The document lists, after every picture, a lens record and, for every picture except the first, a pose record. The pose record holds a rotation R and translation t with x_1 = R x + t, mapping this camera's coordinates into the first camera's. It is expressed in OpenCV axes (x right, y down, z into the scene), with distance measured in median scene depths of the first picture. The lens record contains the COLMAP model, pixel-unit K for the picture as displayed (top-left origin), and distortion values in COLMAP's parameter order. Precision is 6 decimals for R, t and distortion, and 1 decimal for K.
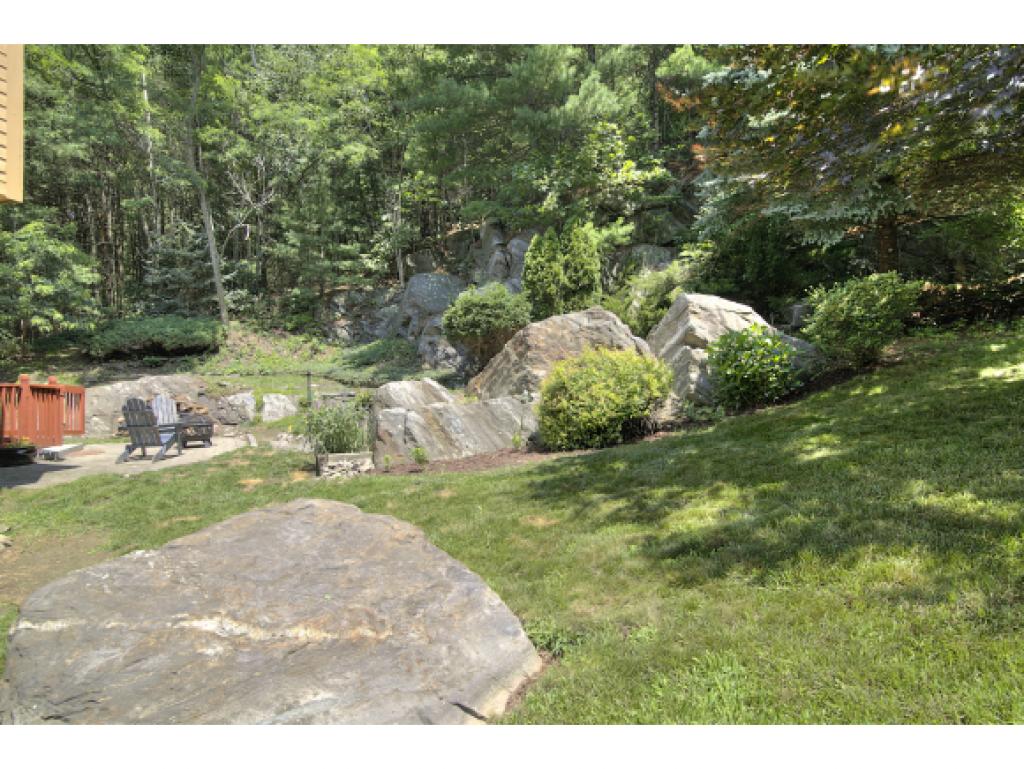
lens RADIAL K [[514.6, 0, 512.0], [0, 514.6, 384.5], [0, 0, 1]] dist [-0.021764, 0.006094]
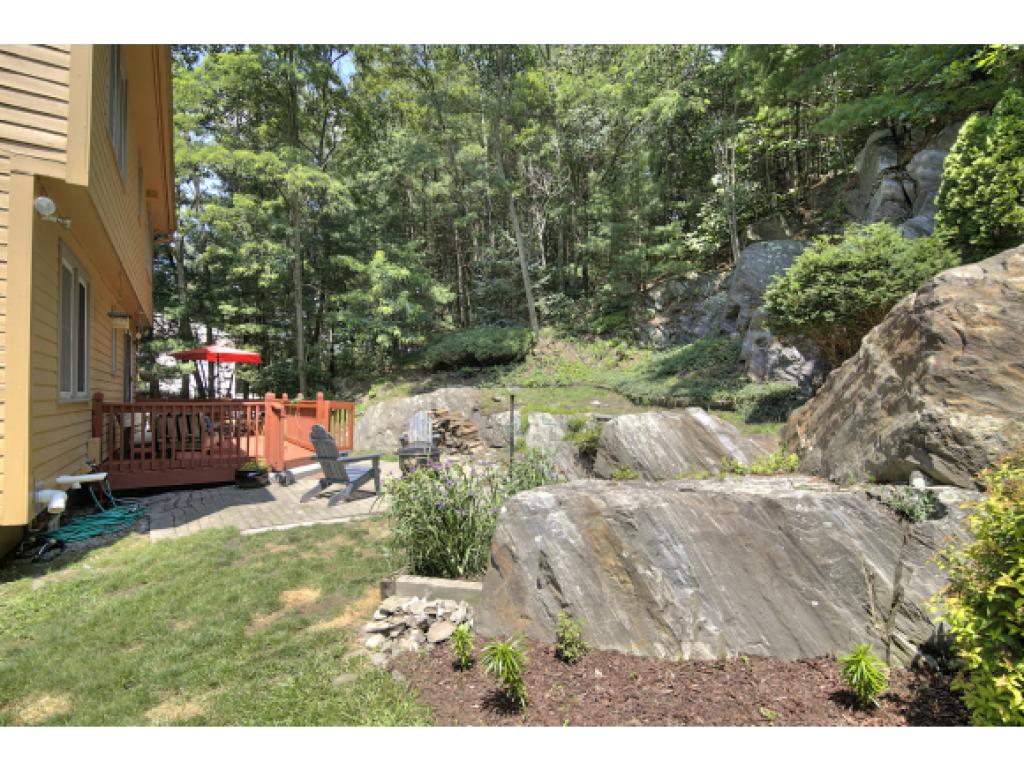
lens RADIAL K [[514.6, 0, 512.0], [0, 514.6, 384.5], [0, 0, 1]] dist [-0.021764, 0.006094]
pose [[0.768891, 0.006079, -0.639351, 0.017445], [-0.009568, 0.999952, -0.001999, -0.021608], [0.639308, 0.007655, 0.768913, 0.303571]]
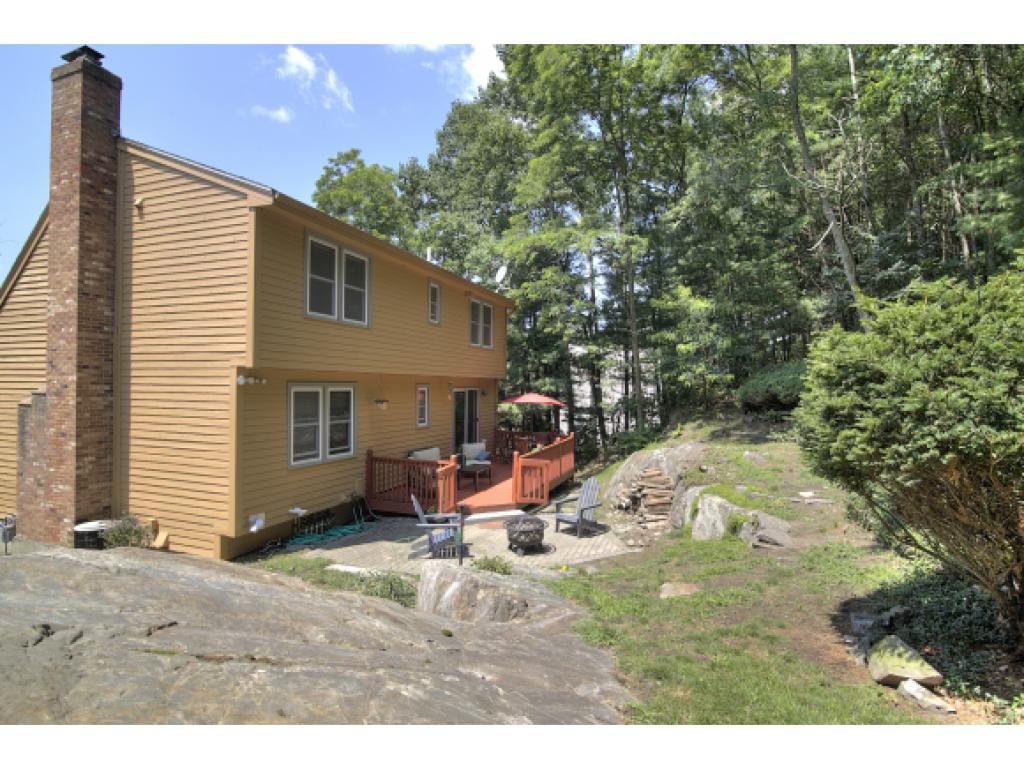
lens RADIAL K [[514.6, 0, 512.0], [0, 514.6, 384.5], [0, 0, 1]] dist [-0.021764, 0.006094]
pose [[-0.052975, 0.012090, -0.998523, 0.187316], [0.000267, 0.999927, 0.012093, -0.121239], [0.998596, 0.000374, -0.052974, 0.682981]]
